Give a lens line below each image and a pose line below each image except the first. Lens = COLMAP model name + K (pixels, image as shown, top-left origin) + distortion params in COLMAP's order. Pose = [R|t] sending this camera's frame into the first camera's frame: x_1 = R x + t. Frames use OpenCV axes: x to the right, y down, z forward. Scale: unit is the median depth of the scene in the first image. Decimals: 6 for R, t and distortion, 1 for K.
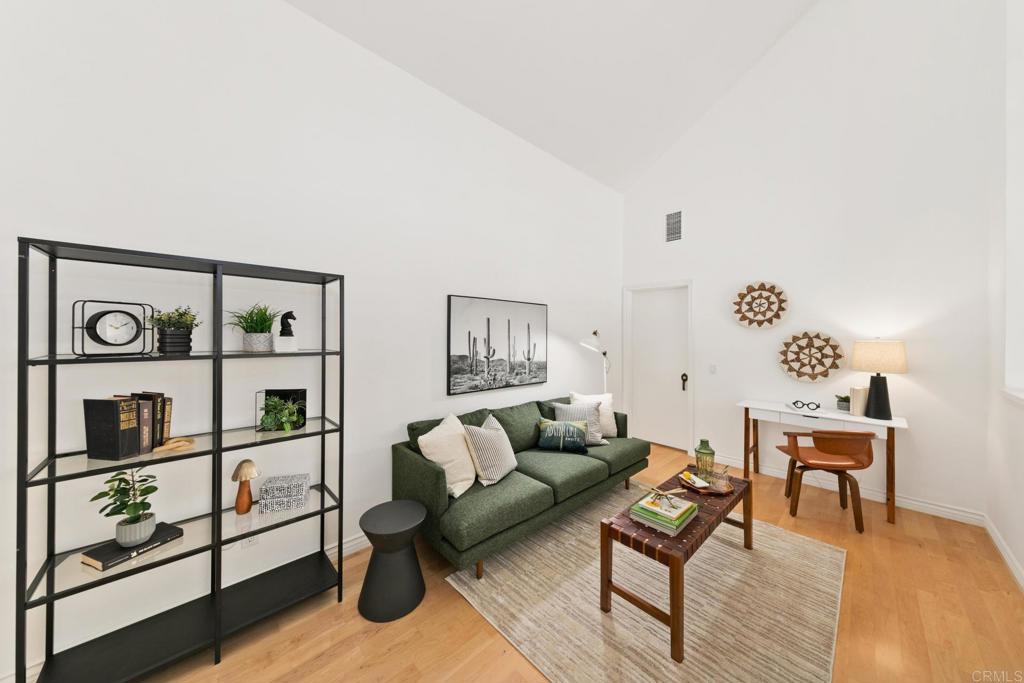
lens RADIAL K [[347.7, 0, 515.0], [0, 347.7, 336.4], [0, 0, 1]] dist [0.010578, -0.000995]
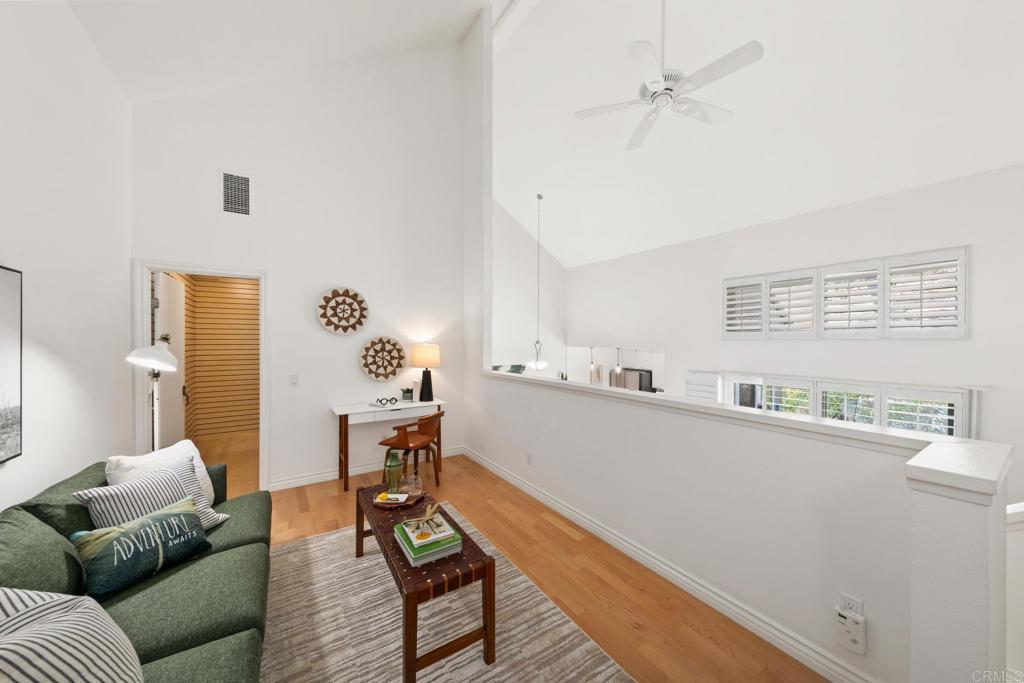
lens RADIAL K [[363.3, 0, 515.8], [0, 363.3, 342.9], [0, 0, 1]] dist [0.003010, 0.000207]
pose [[0.161966, -0.010572, 0.986740, -0.271333], [0.002875, 0.999943, 0.010242, -0.007192], [-0.986792, 0.001178, 0.161987, 0.366329]]
